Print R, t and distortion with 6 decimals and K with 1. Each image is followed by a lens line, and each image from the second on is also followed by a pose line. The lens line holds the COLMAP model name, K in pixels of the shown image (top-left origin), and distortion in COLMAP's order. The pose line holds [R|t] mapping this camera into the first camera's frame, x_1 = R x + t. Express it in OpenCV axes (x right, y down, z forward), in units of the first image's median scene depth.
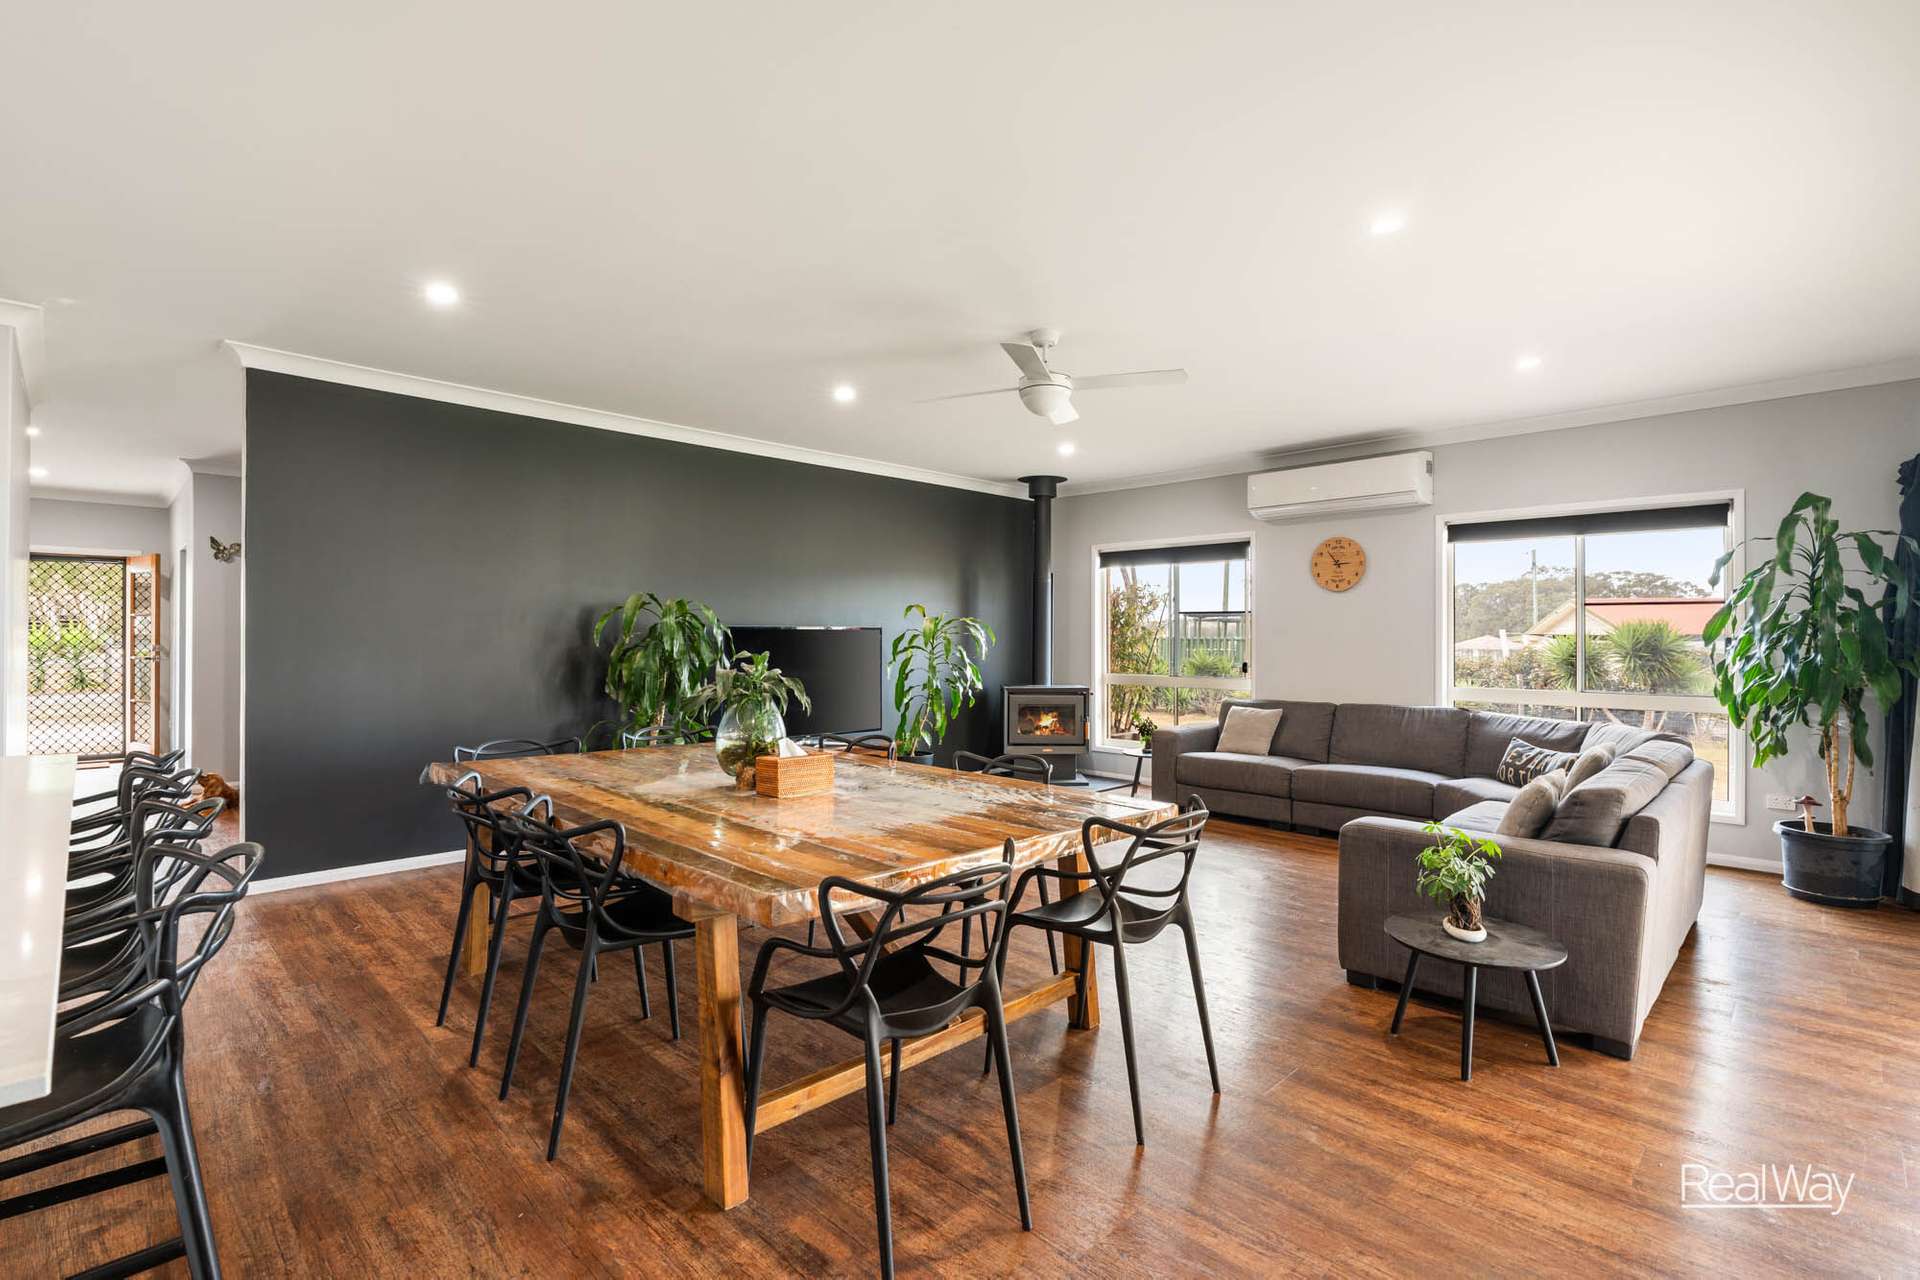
lens RADIAL K [[874.3, 0, 967.4], [0, 874.3, 633.6], [0, 0, 1]] dist [-0.004013, -0.000694]
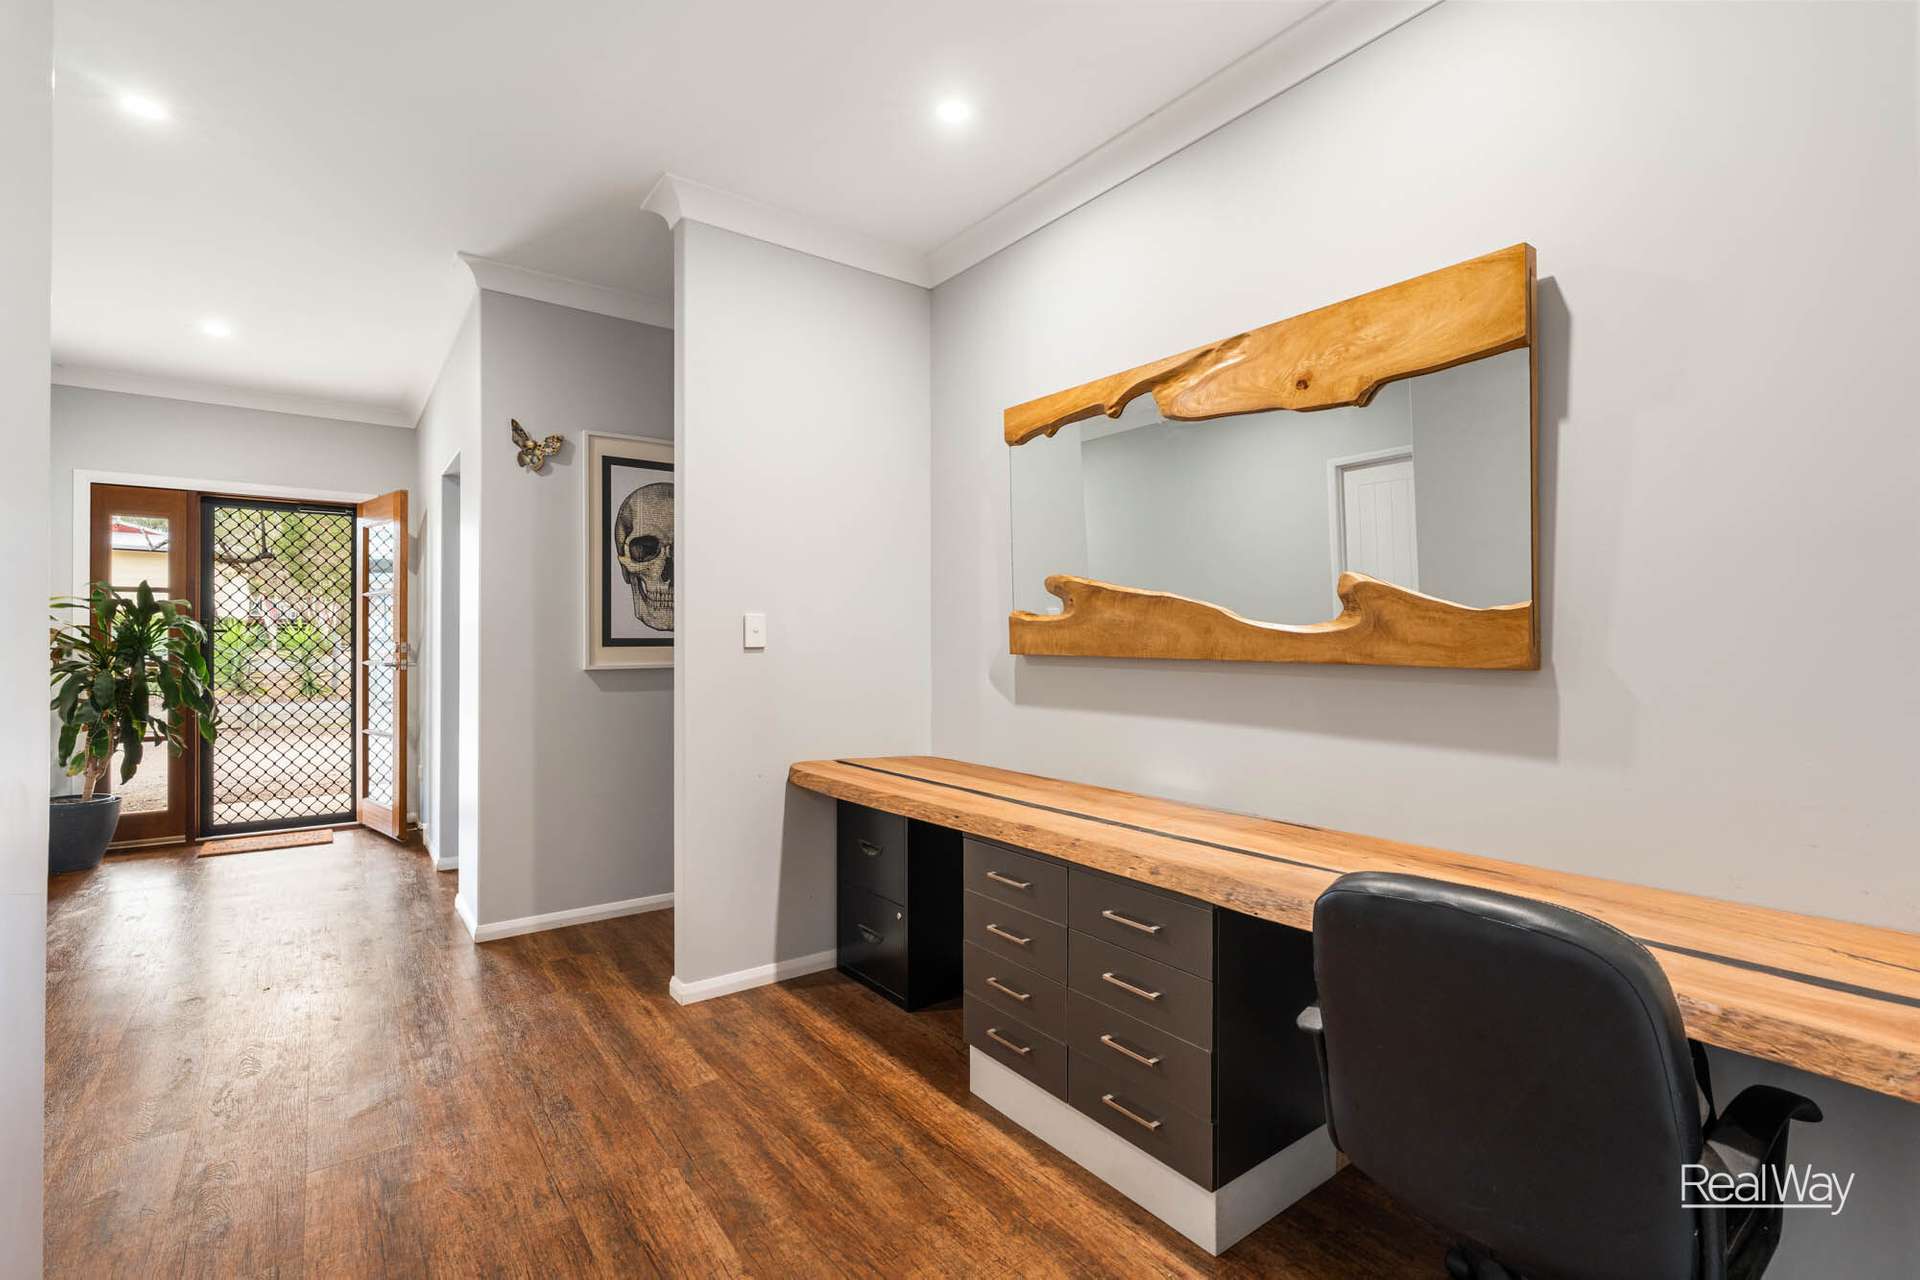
lens RADIAL K [[874.3, 0, 959.2], [0, 874.3, 639.0], [0, 0, 1]] dist [-0.004013, -0.000694]
pose [[0.988297, -0.002468, -0.152521, -0.640028], [0.001325, 0.999970, -0.007593, 0.023017], [0.152535, 0.007302, 0.988271, 0.645981]]
